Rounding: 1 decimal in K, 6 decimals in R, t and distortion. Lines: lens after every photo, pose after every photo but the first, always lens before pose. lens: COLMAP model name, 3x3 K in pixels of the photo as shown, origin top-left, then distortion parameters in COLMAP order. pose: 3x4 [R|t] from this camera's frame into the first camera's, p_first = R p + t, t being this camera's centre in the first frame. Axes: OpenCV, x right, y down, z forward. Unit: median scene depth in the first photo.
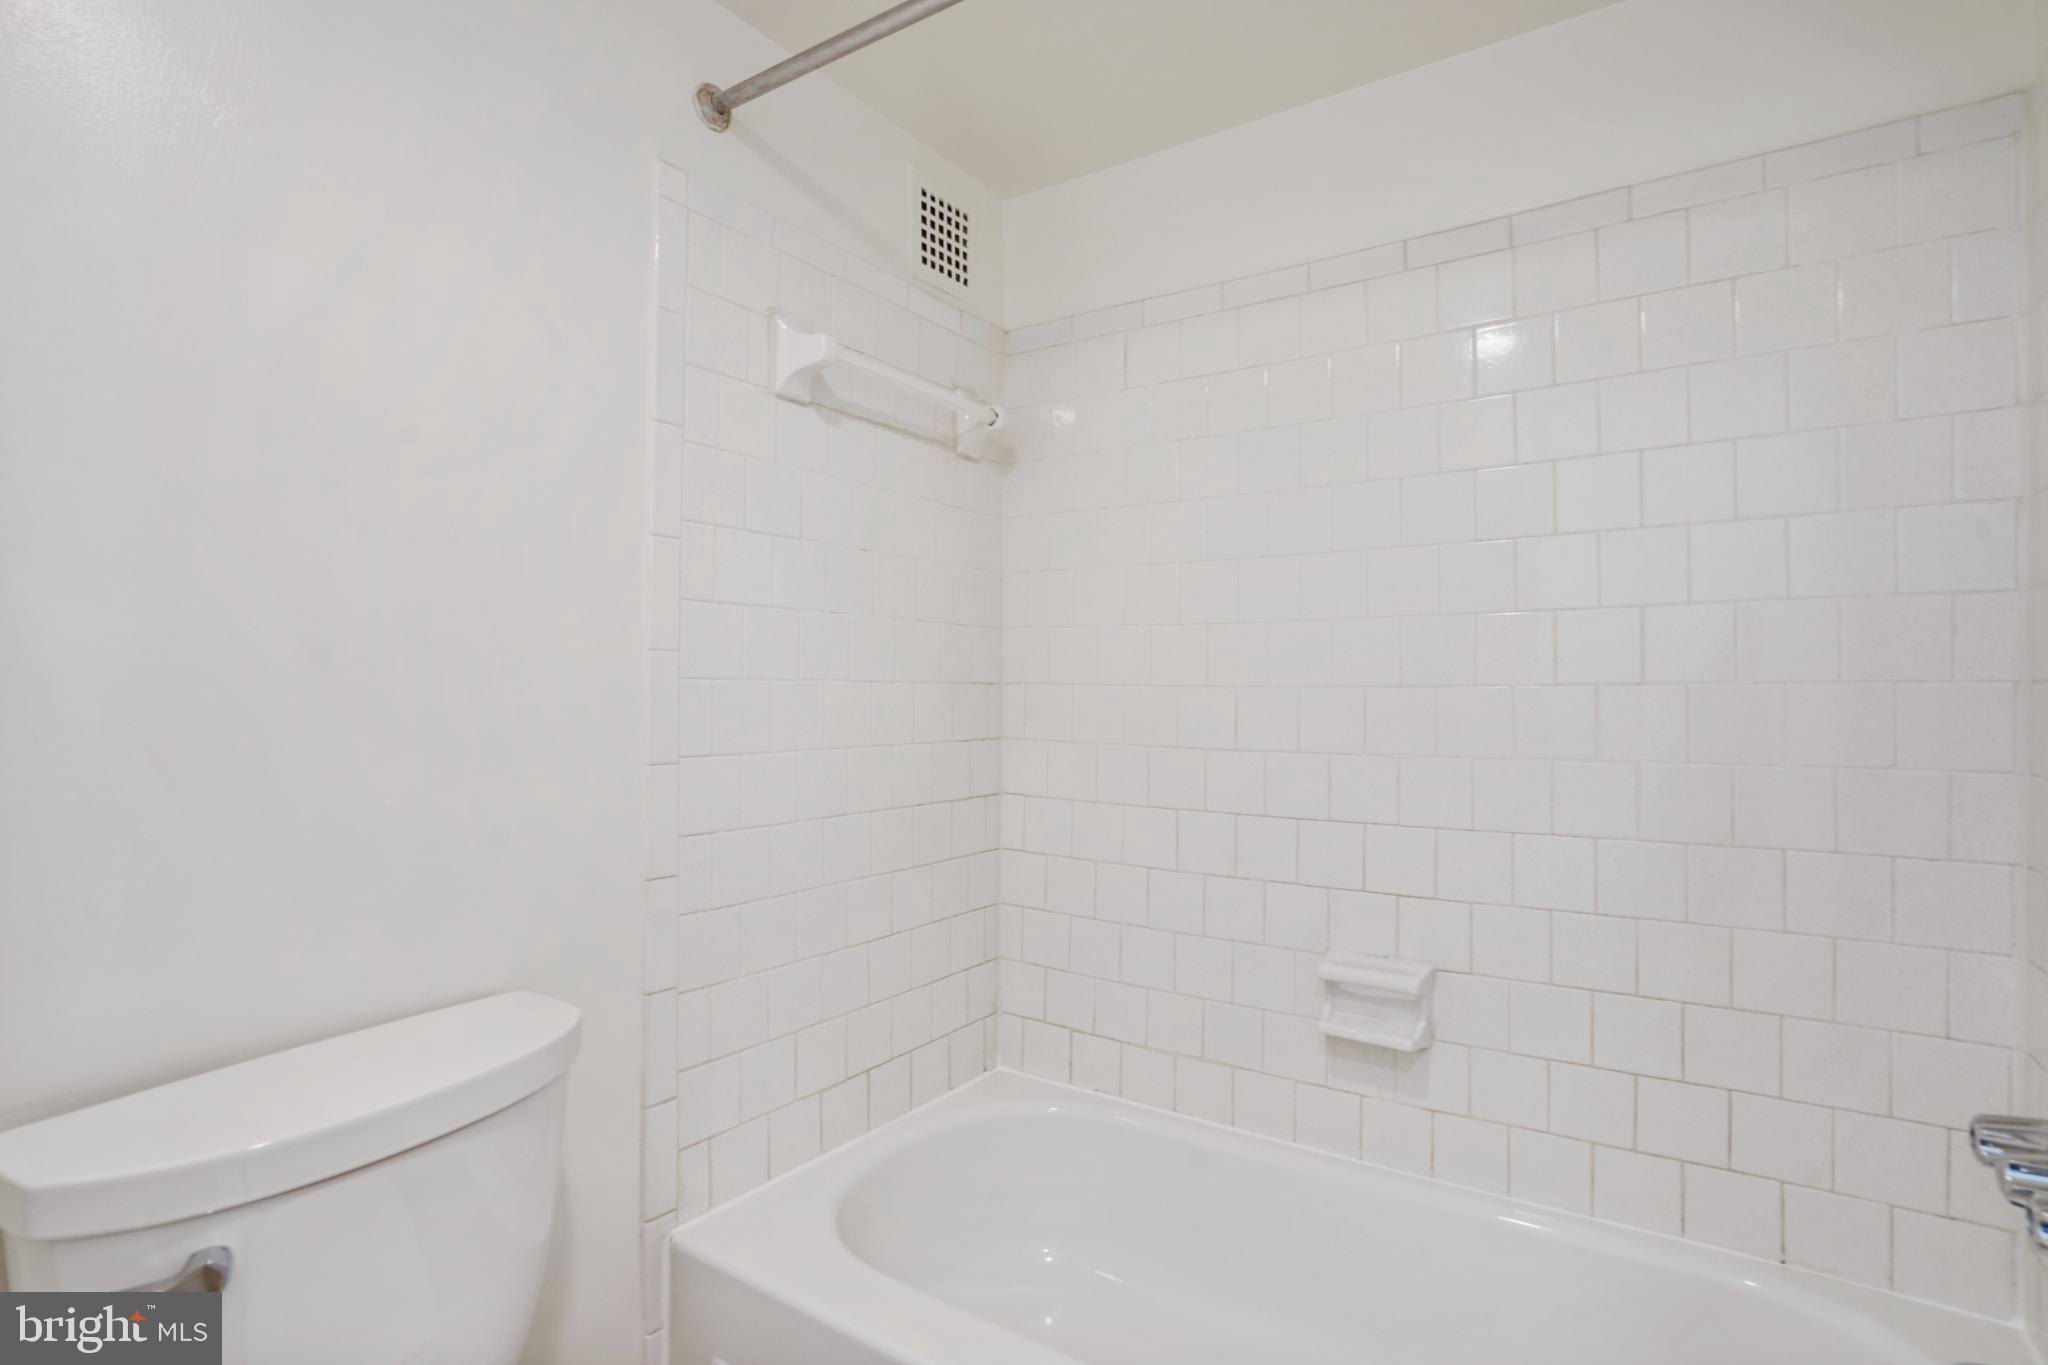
lens RADIAL K [[976.2, 0, 1019.2], [0, 976.2, 687.7], [0, 0, 1]] dist [-0.053595, 0.019810]
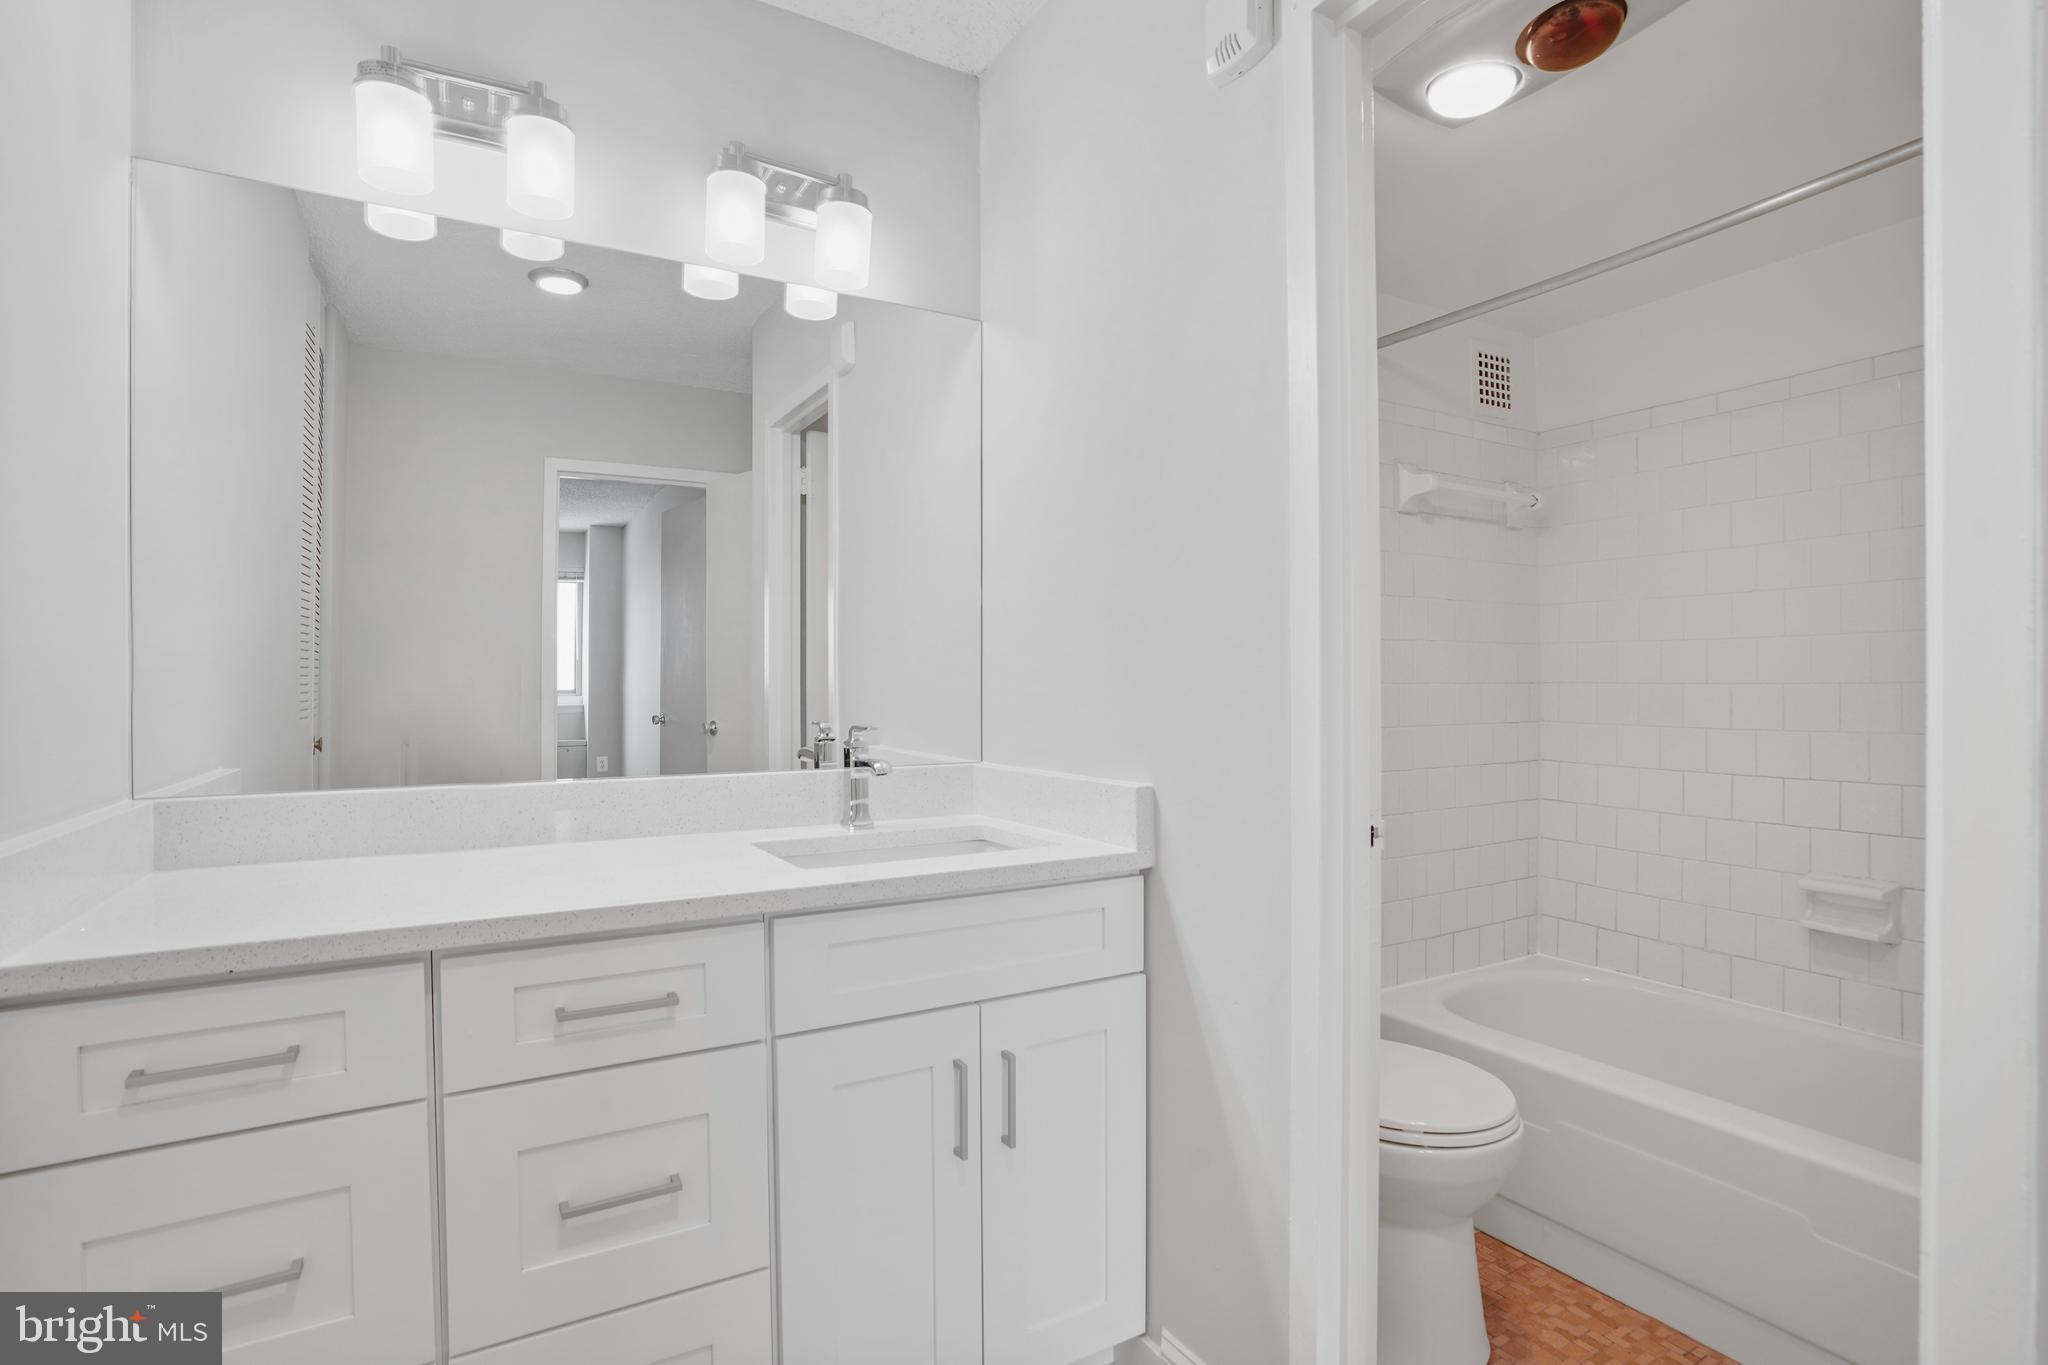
lens RADIAL K [[976.2, 0, 1019.2], [0, 976.2, 687.7], [0, 0, 1]] dist [-0.053595, 0.019810]
pose [[0.900058, -0.009544, -0.435667, -0.097967], [0.012807, 0.999908, 0.004553, -0.014500], [0.435583, -0.009677, 0.900097, -0.649958]]
